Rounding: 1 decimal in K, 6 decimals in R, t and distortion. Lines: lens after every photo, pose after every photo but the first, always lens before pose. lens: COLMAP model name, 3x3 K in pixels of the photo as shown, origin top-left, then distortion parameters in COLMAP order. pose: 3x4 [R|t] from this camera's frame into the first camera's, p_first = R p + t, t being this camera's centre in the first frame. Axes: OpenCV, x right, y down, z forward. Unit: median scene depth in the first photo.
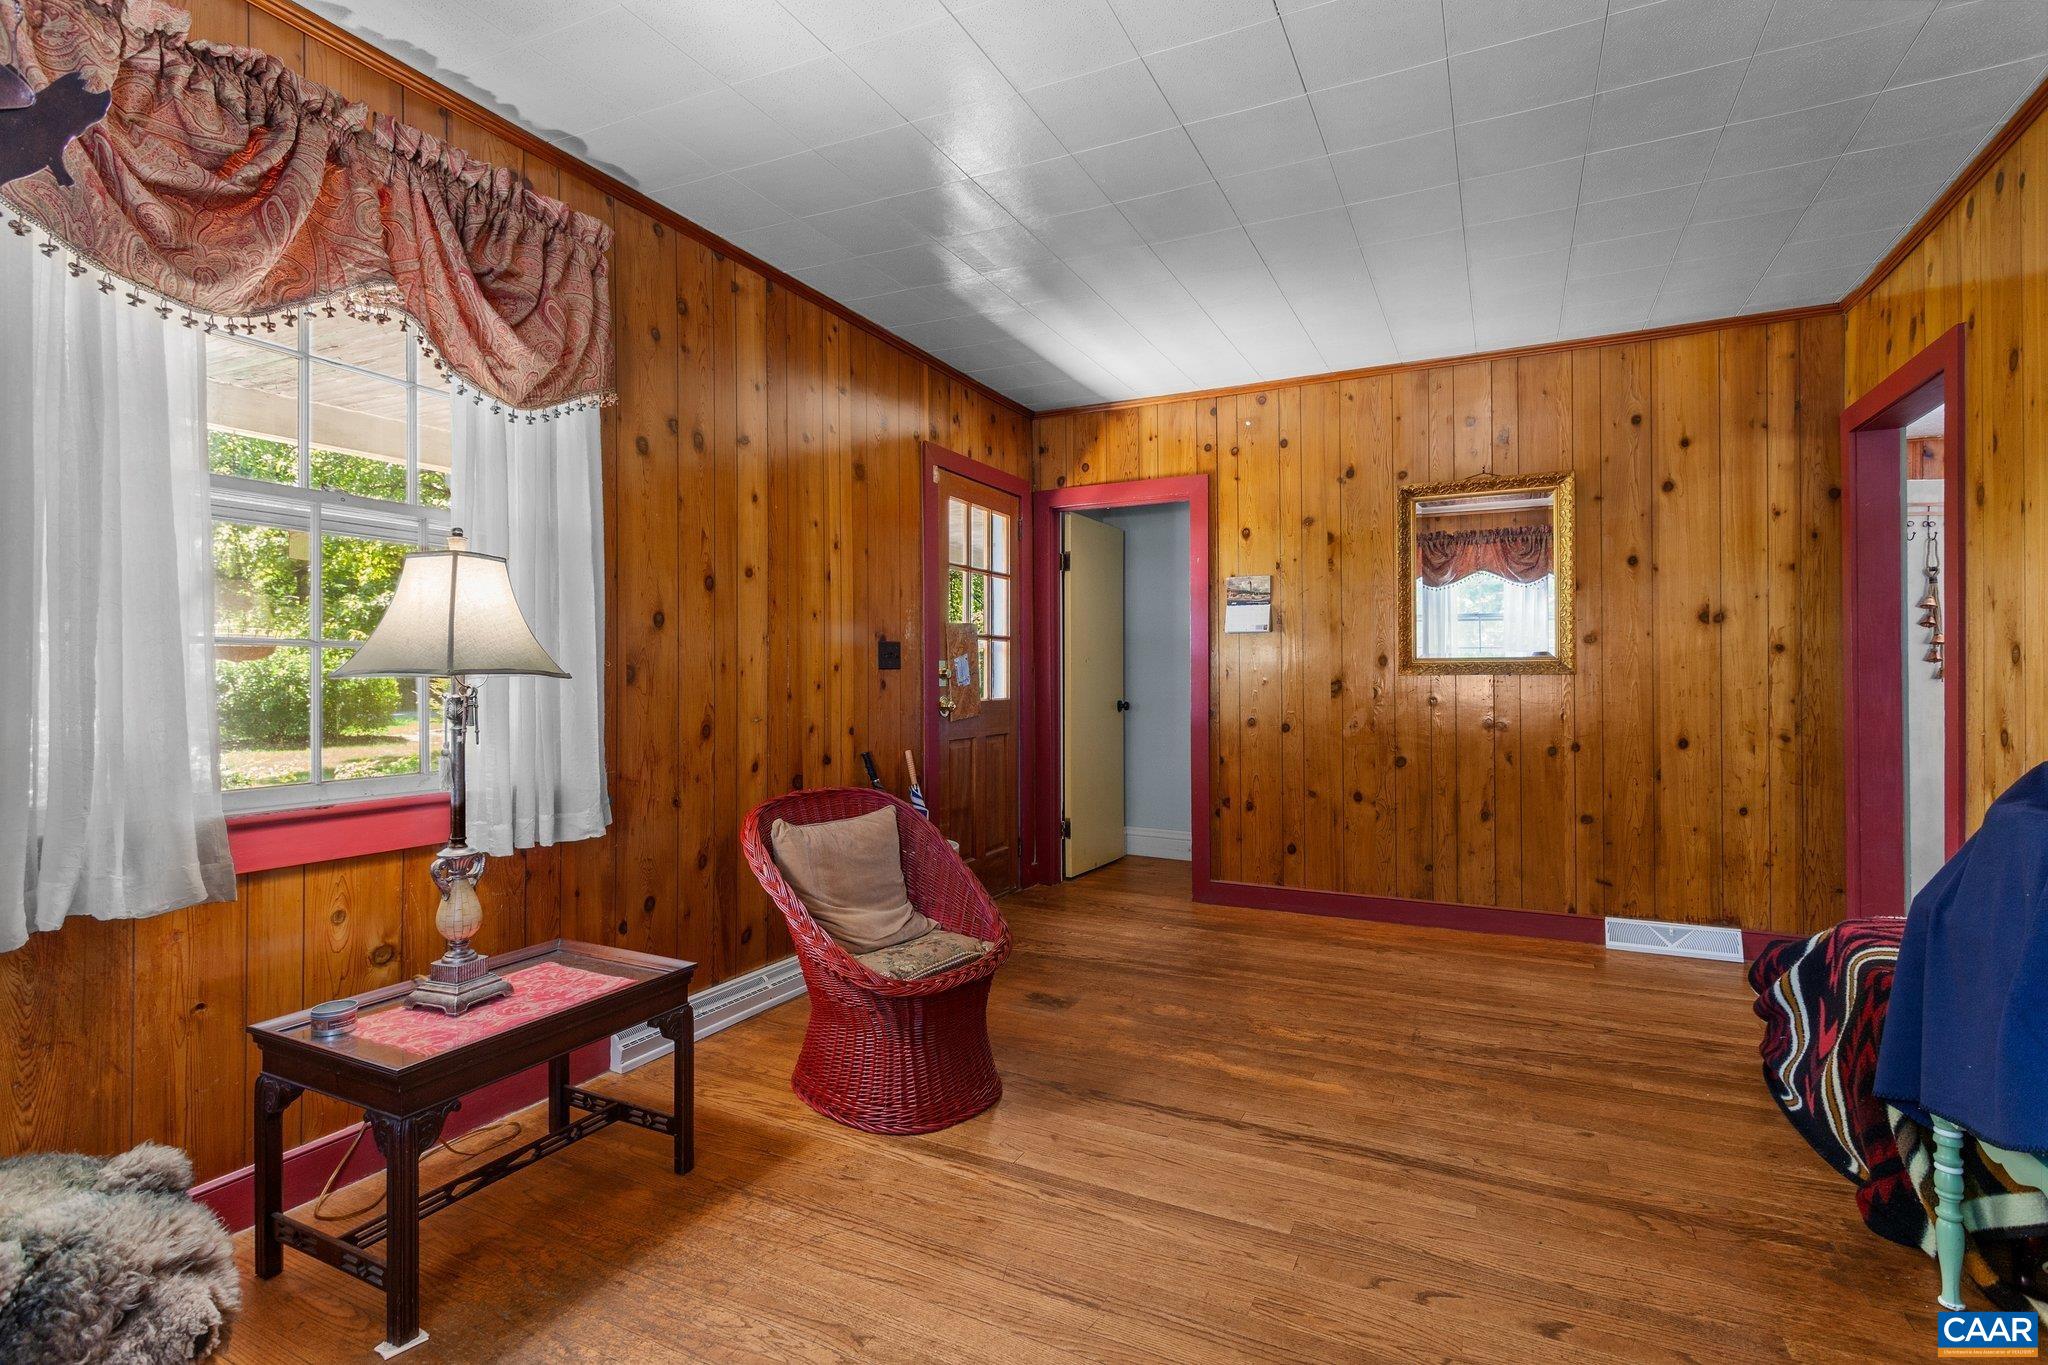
lens RADIAL K [[983.9, 0, 1024.0], [0, 983.9, 682.5], [0, 0, 1]] dist [-0.003238, -0.000294]
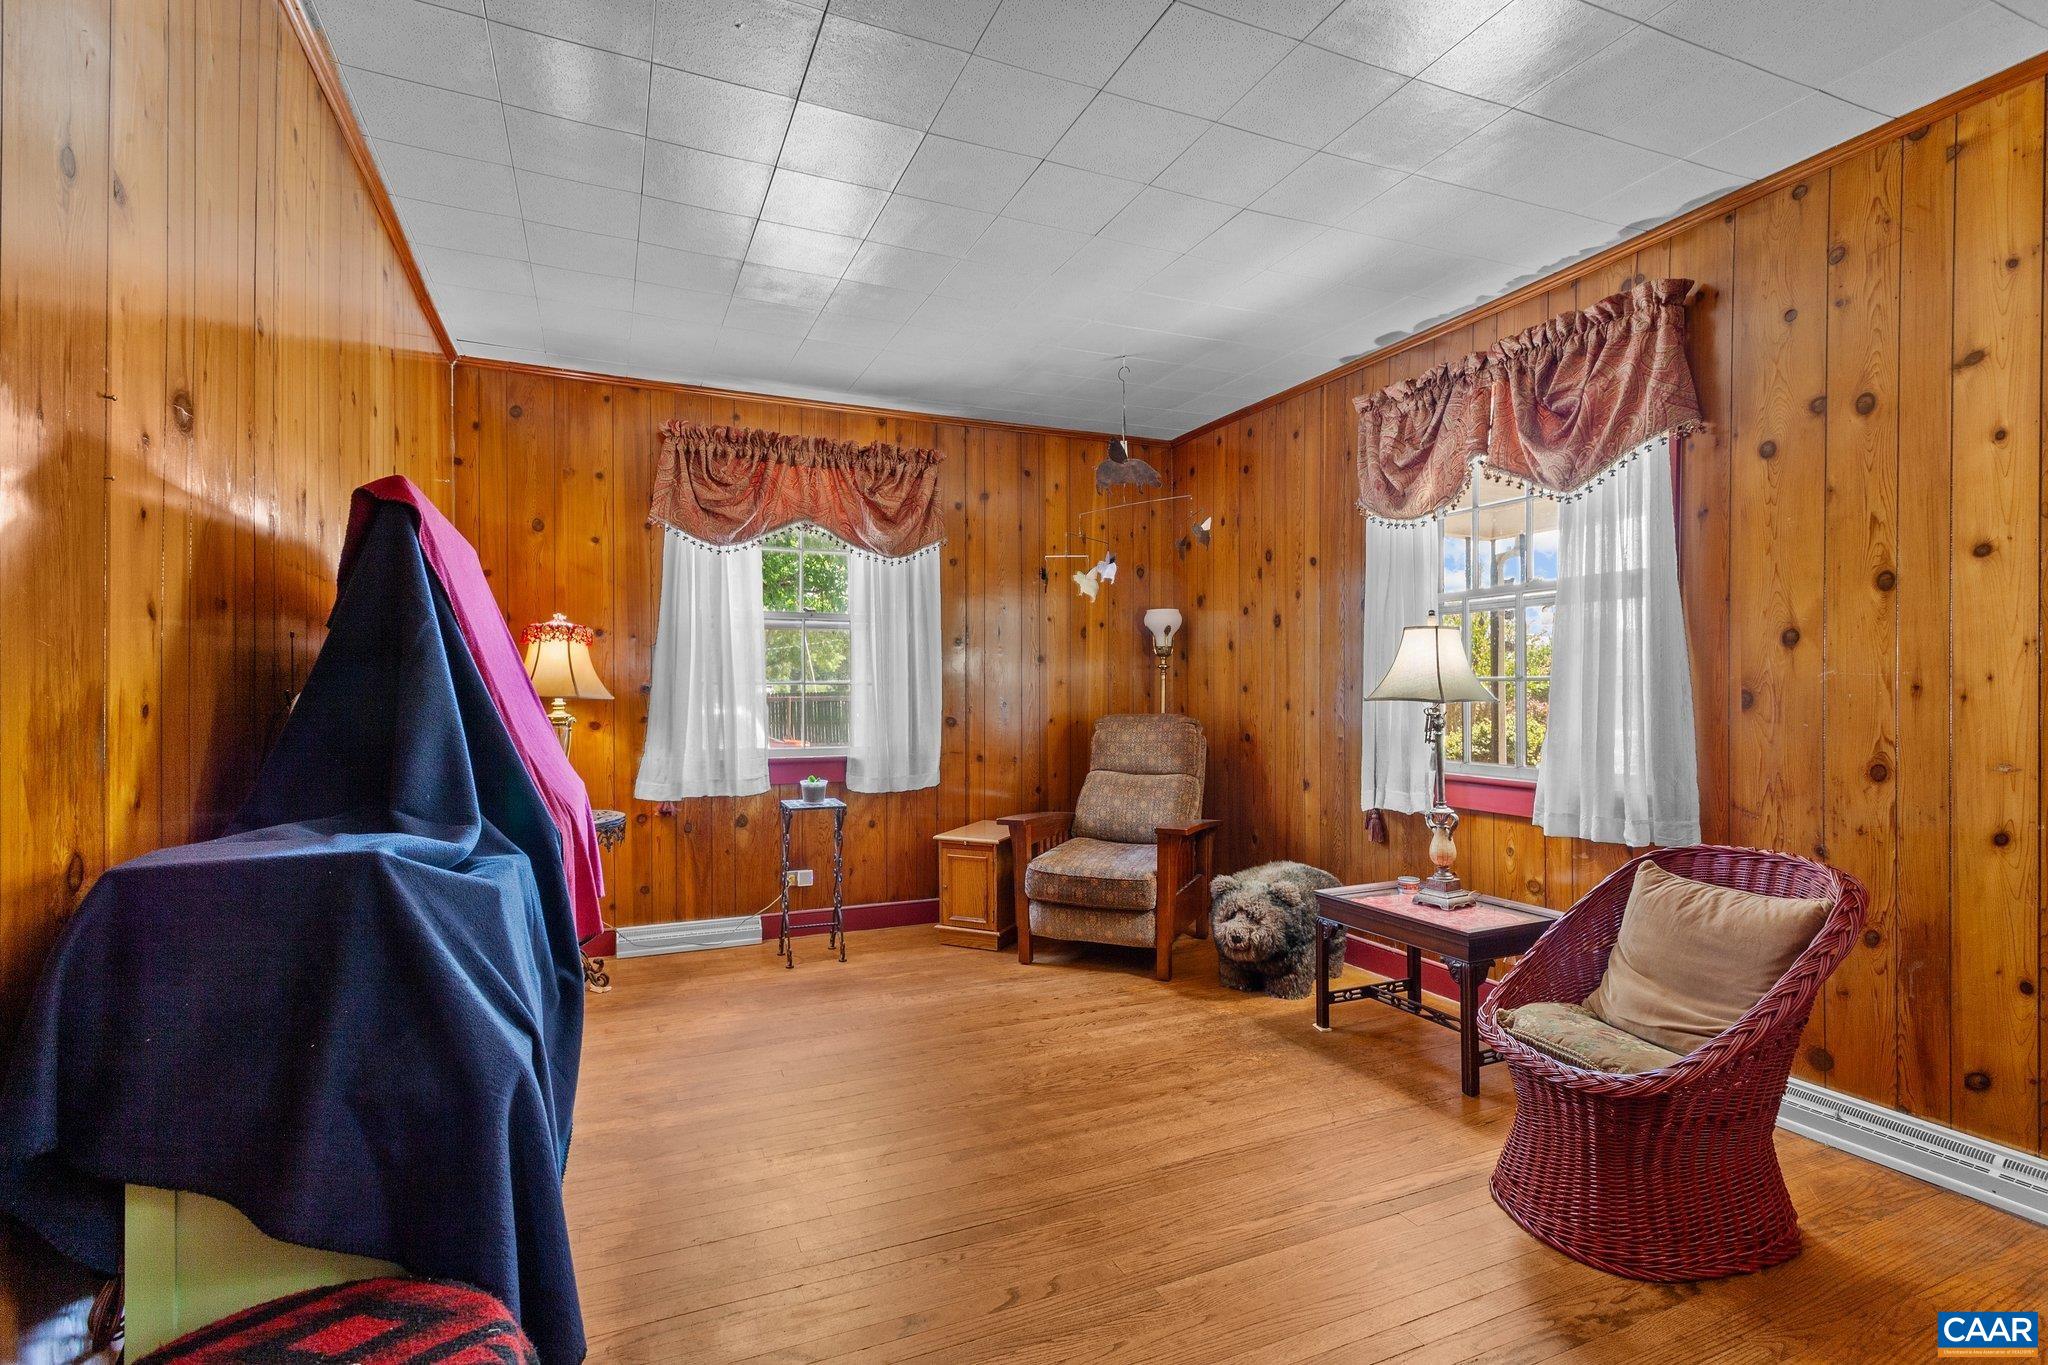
lens RADIAL K [[978.1, 0, 1036.1], [0, 978.1, 684.7], [0, 0, 1]] dist [0.004247, 0.000769]
pose [[-0.642312, -0.000378, -0.766443, 0.738230], [0.003447, 0.999988, -0.003381, -0.020683], [0.766435, -0.004814, -0.642303, 1.042629]]
